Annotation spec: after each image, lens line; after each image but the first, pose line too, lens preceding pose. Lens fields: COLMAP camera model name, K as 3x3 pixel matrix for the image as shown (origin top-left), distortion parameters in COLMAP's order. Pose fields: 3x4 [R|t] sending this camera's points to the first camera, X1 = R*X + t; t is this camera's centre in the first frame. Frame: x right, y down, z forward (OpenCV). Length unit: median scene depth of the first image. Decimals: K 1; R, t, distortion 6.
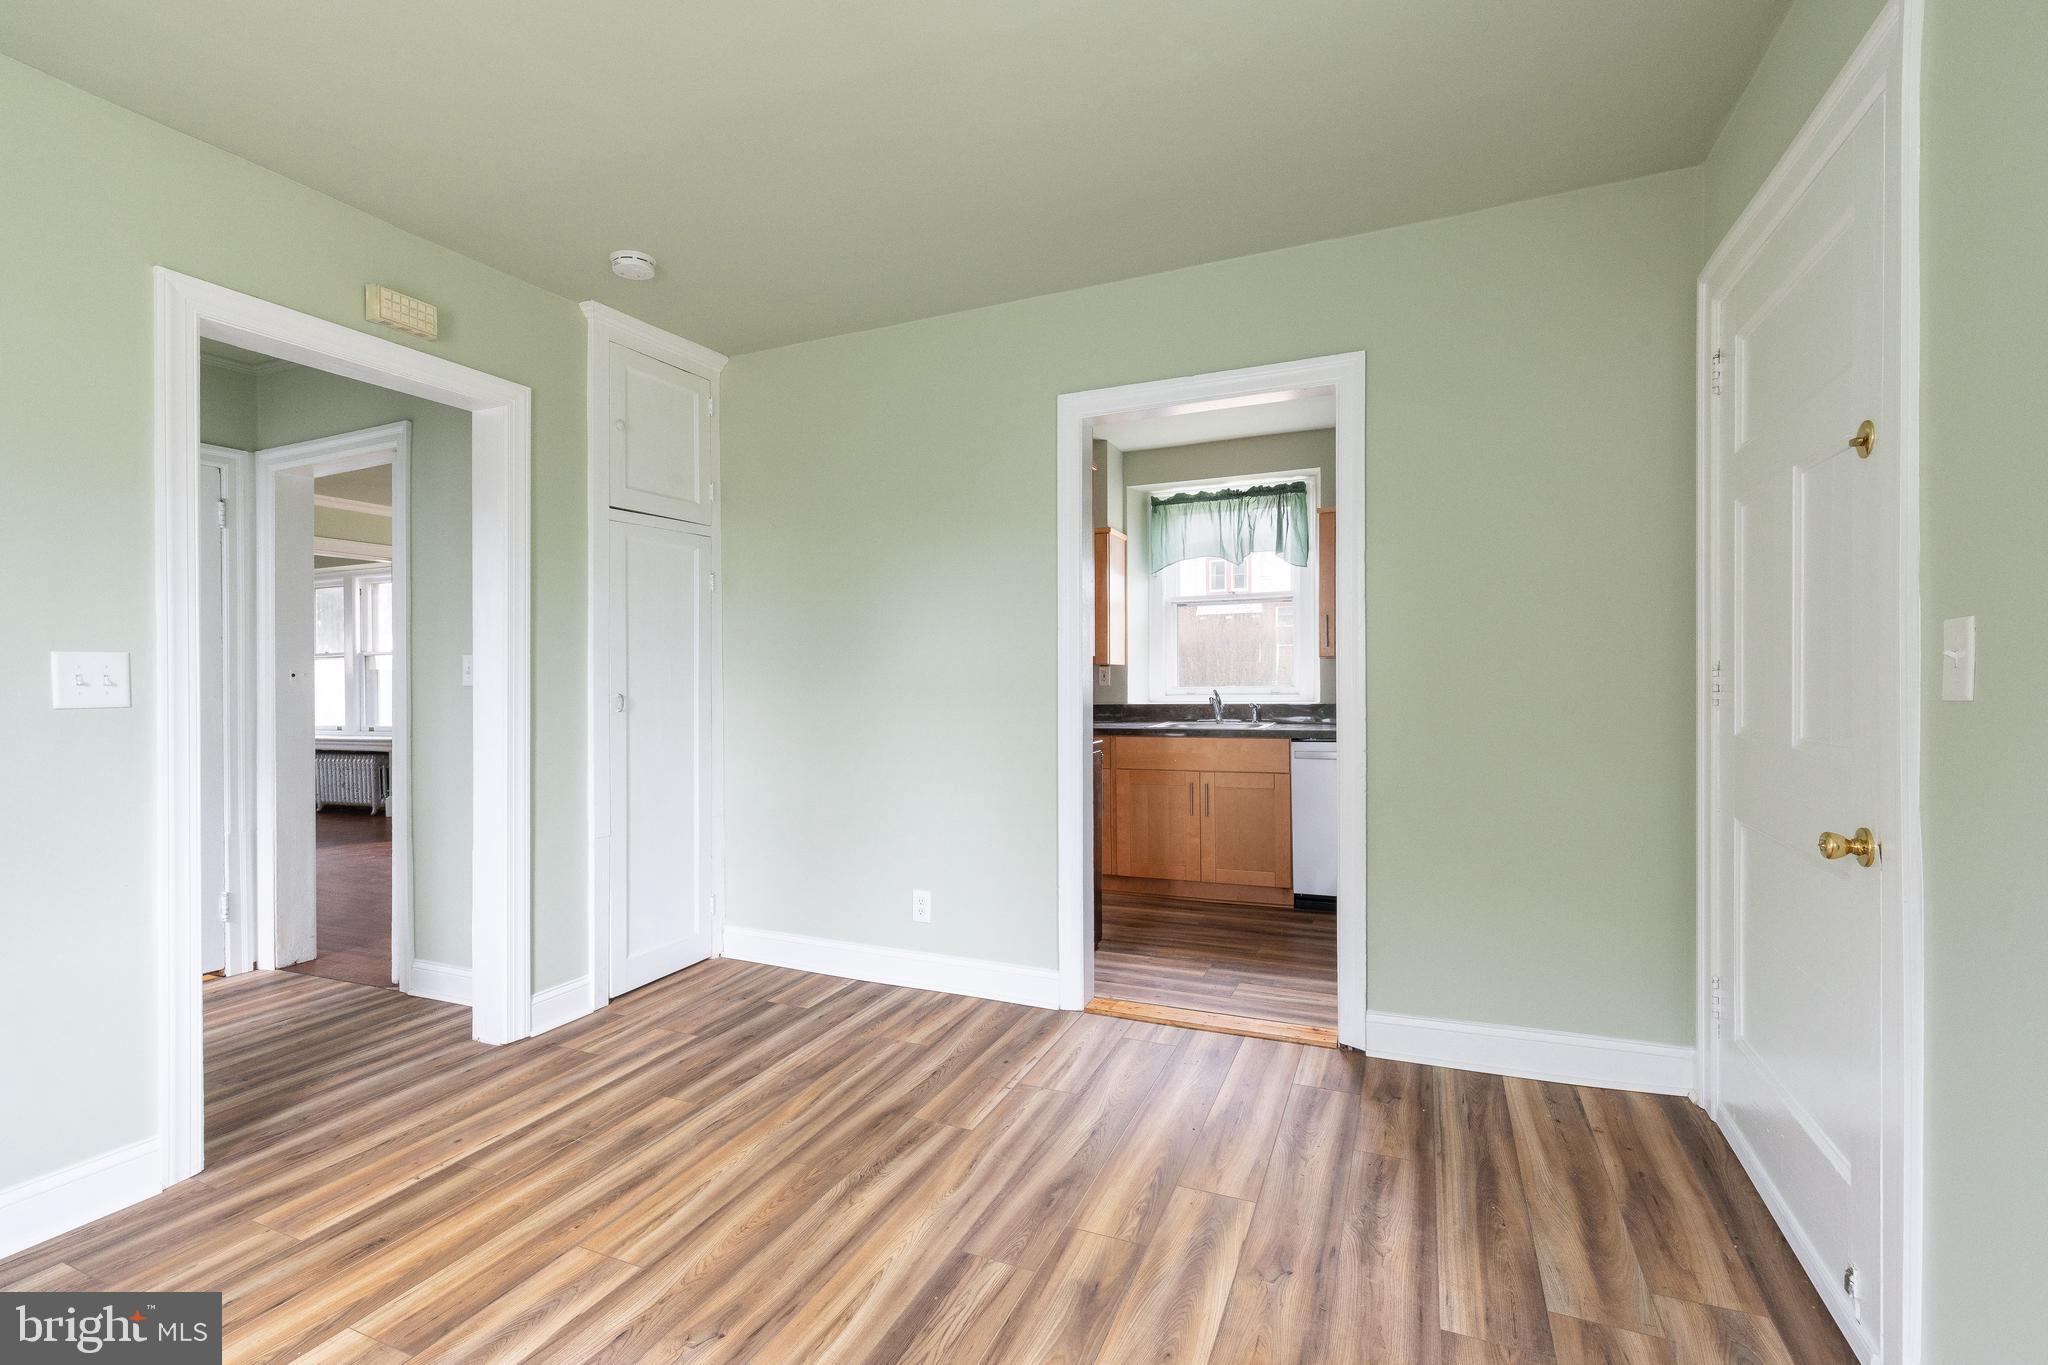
lens RADIAL K [[916.8, 0, 1028.8], [0, 916.8, 688.2], [0, 0, 1]] dist [0.006547, -0.000497]
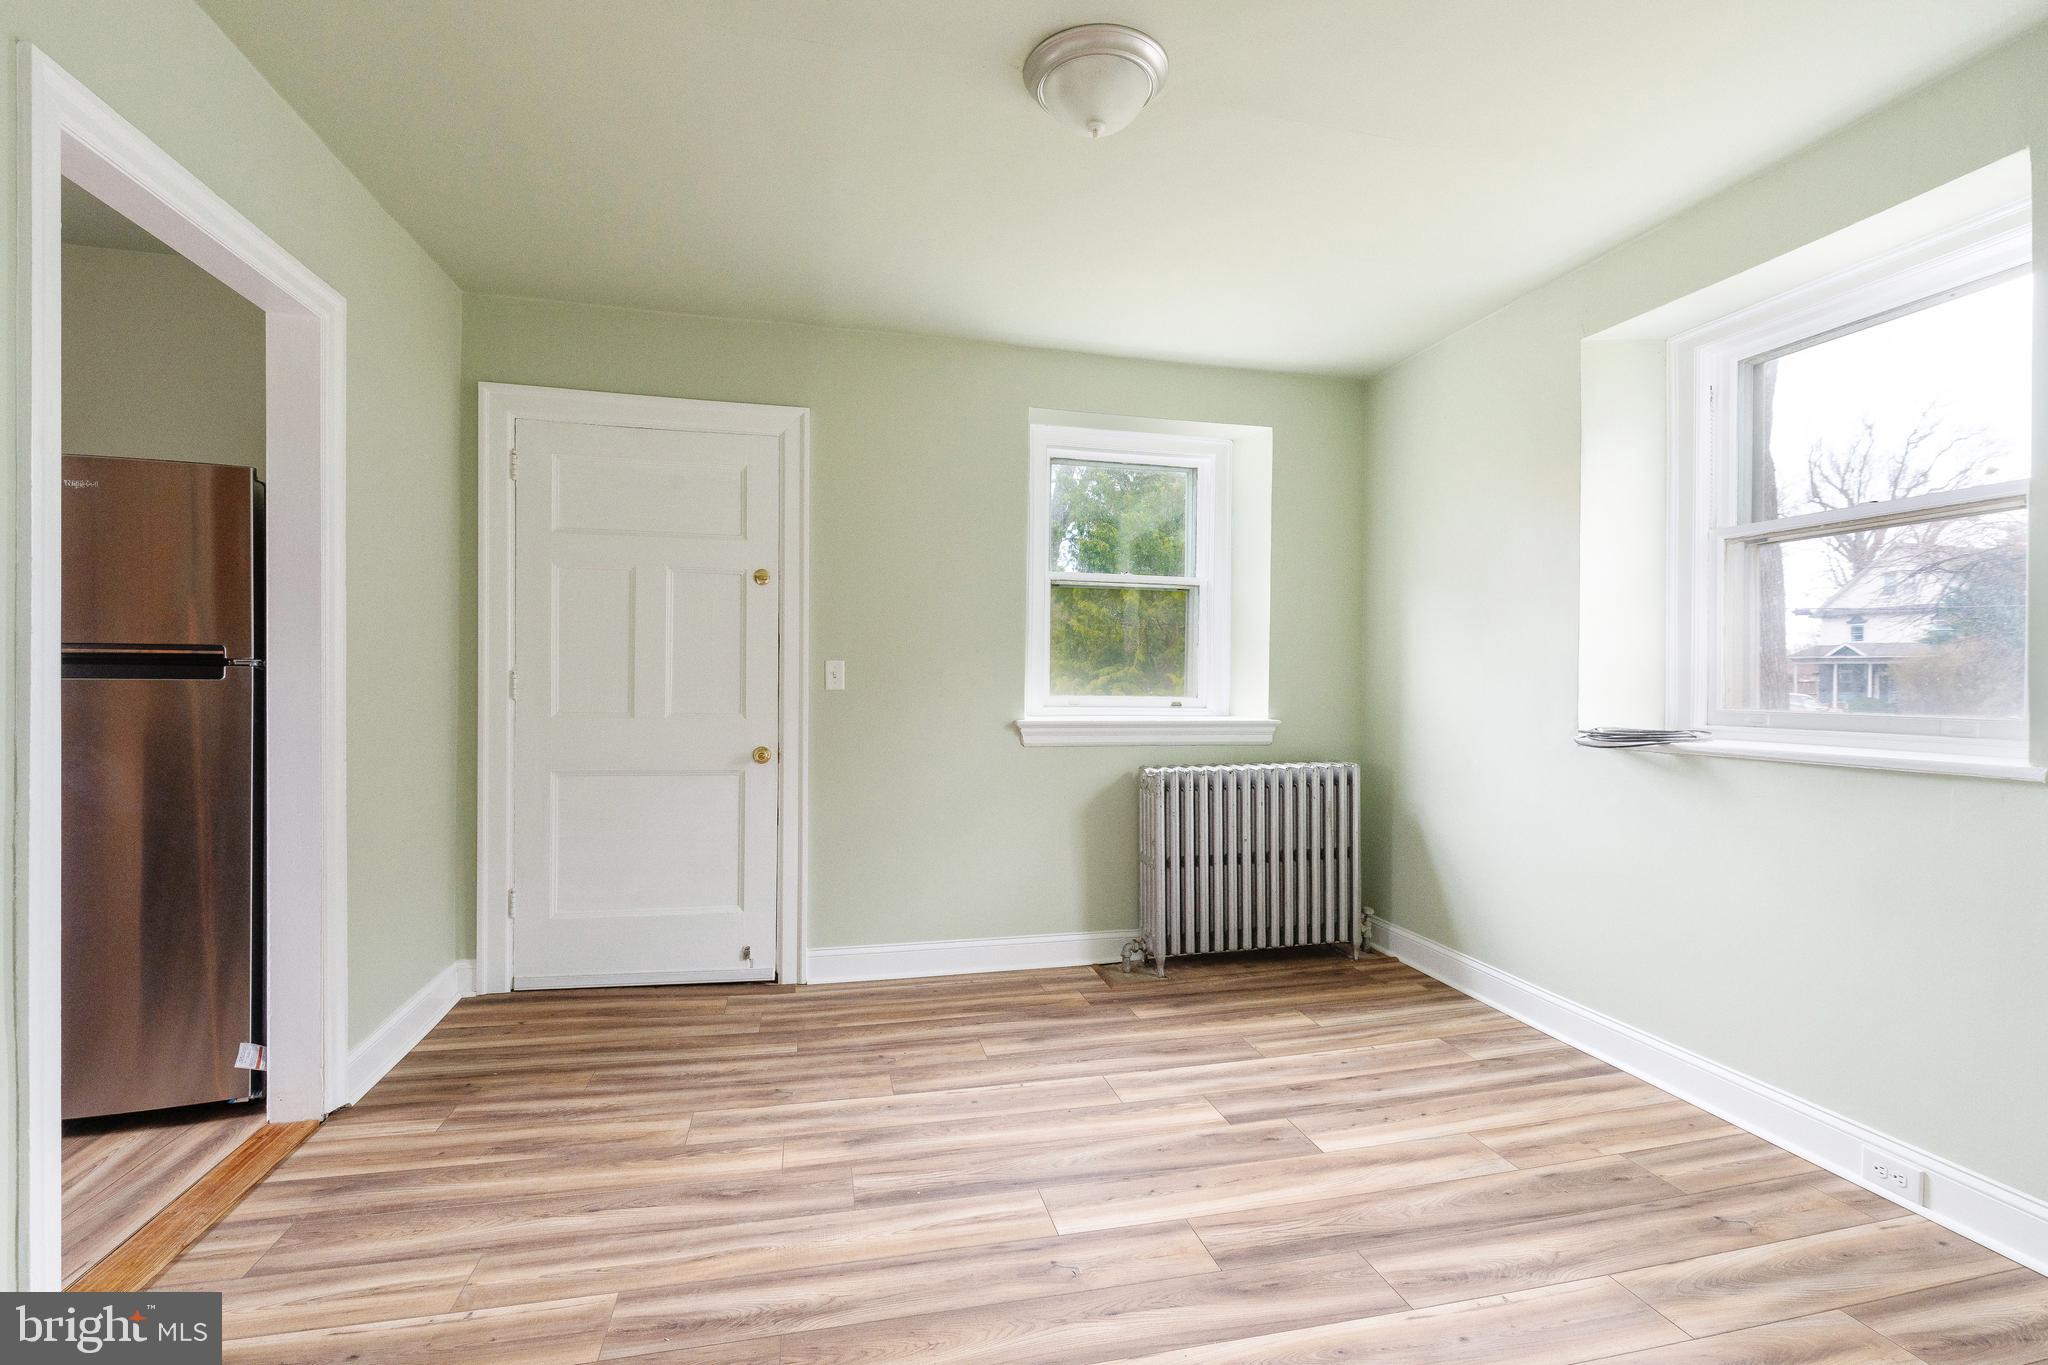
lens RADIAL K [[916.8, 0, 1028.8], [0, 916.8, 688.2], [0, 0, 1]] dist [0.006547, -0.000497]
pose [[-0.597650, -0.004365, 0.801745, -0.979216], [0.003942, 0.999957, 0.008383, -0.004423], [-0.801748, 0.008171, -0.597607, 1.364124]]
